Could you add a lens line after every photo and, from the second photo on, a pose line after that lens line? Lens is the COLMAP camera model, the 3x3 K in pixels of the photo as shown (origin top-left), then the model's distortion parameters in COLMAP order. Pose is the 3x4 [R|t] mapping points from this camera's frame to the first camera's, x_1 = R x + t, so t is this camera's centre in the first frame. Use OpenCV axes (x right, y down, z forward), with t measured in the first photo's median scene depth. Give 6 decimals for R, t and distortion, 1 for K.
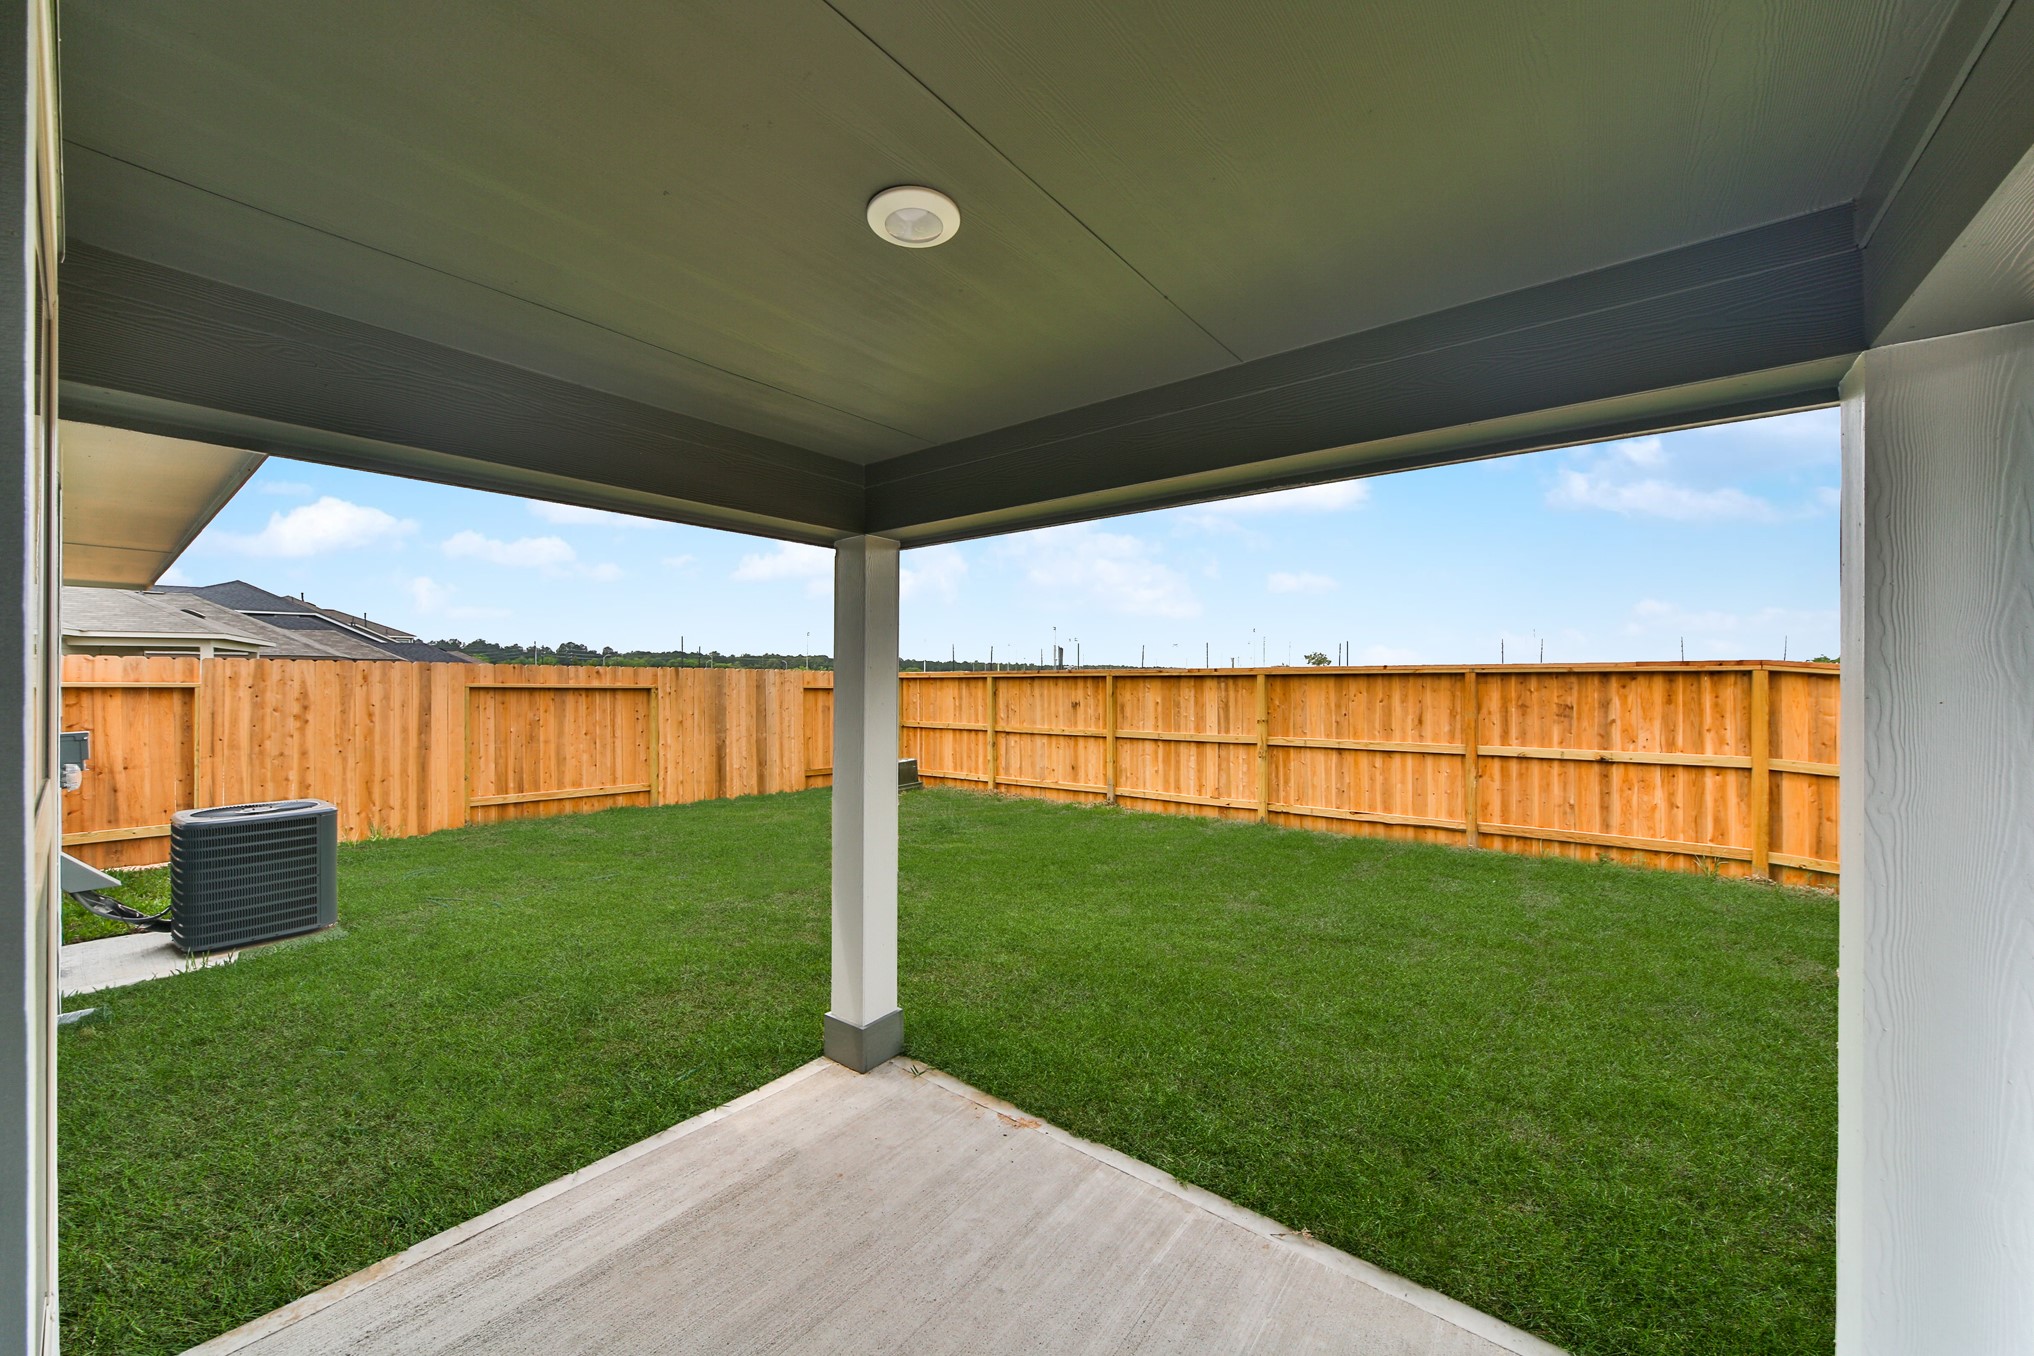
lens RADIAL K [[753.8, 0, 1017.0], [0, 753.8, 678.0], [0, 0, 1]] dist [-0.001636, -0.000115]
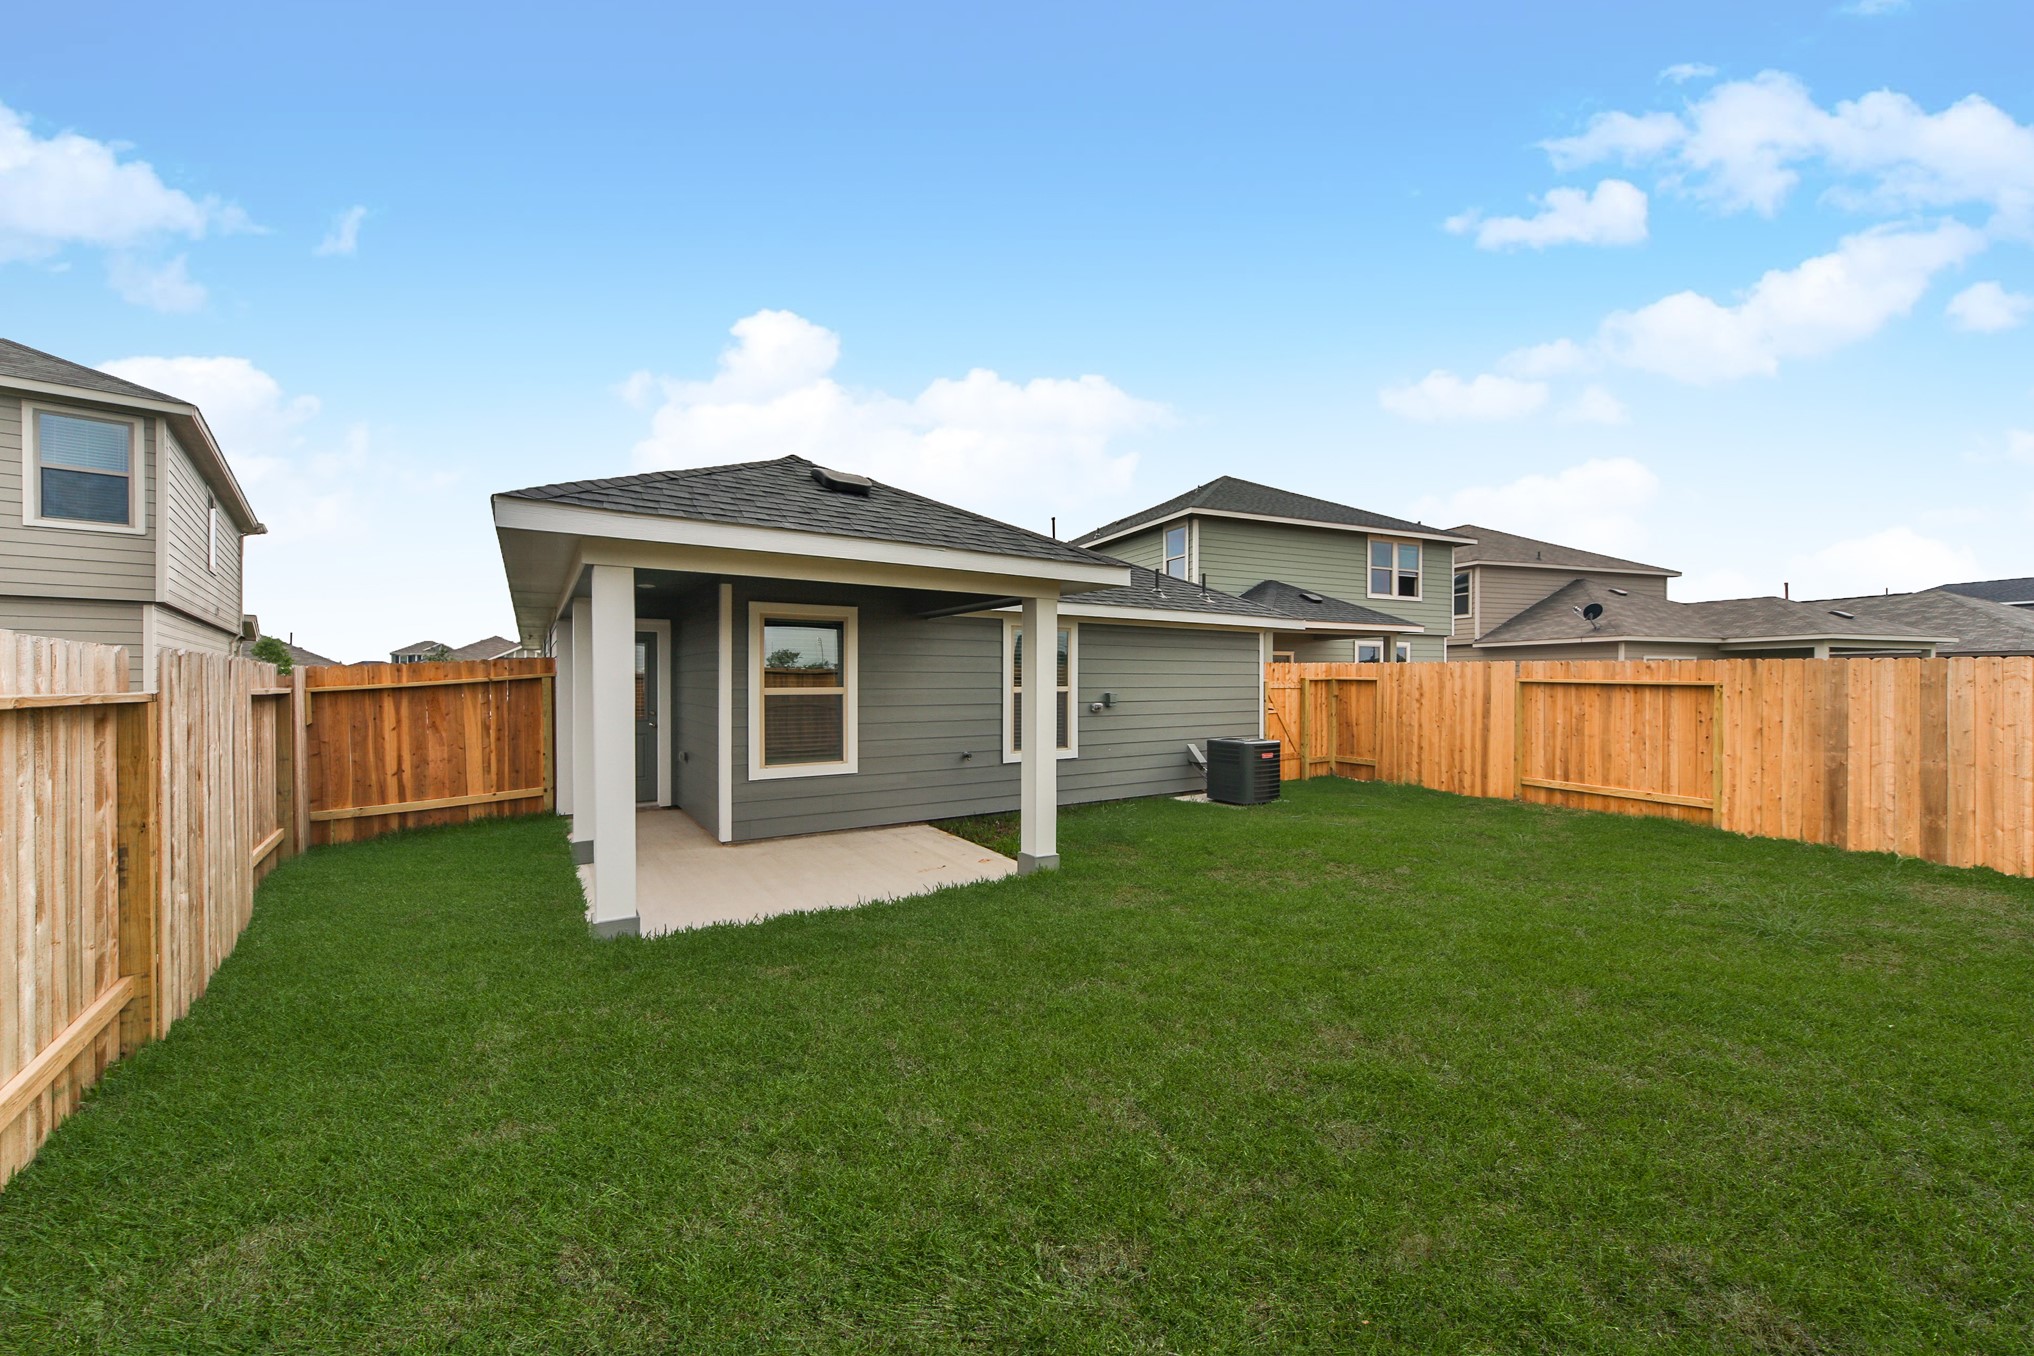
lens RADIAL K [[742.2, 0, 1010.8], [0, 742.2, 686.1], [0, 0, 1]] dist [-0.000017, 0.000011]
pose [[-0.314307, 0.009116, -0.949278, 0.581589], [-0.001933, 0.999946, 0.010243, 0.008303], [0.949319, 0.005055, -0.314273, 0.576760]]
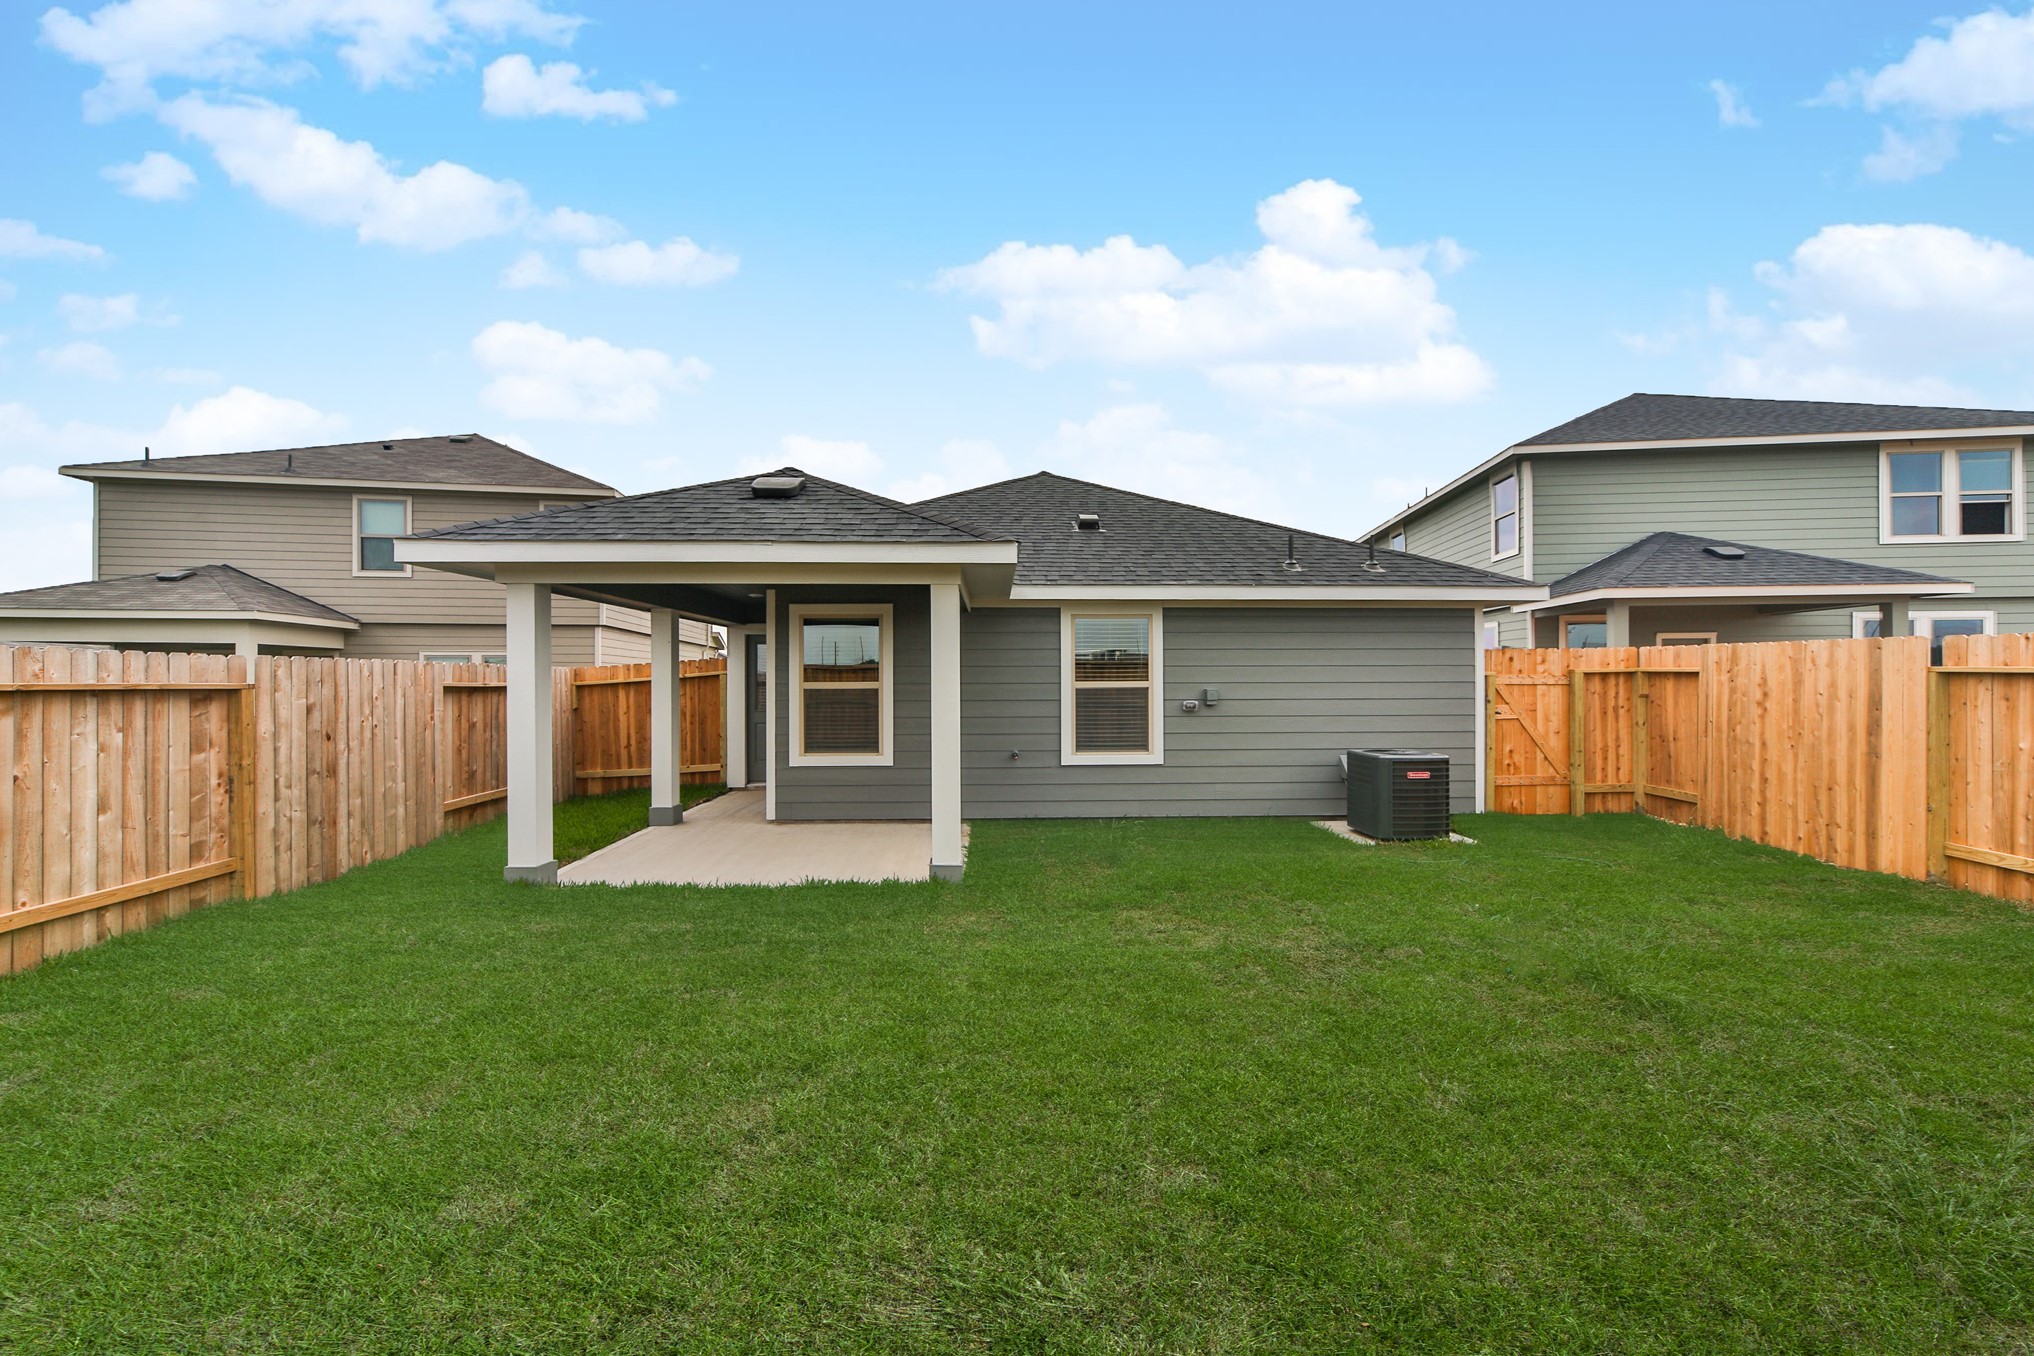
lens RADIAL K [[753.8, 0, 1017.0], [0, 753.8, 678.0], [0, 0, 1]] dist [-0.001636, -0.000115]
pose [[-0.754763, 0.003788, -0.655987, 0.293402], [0.002891, 0.999993, 0.002448, 0.012596], [0.655991, -0.000049, -0.754769, 0.912886]]
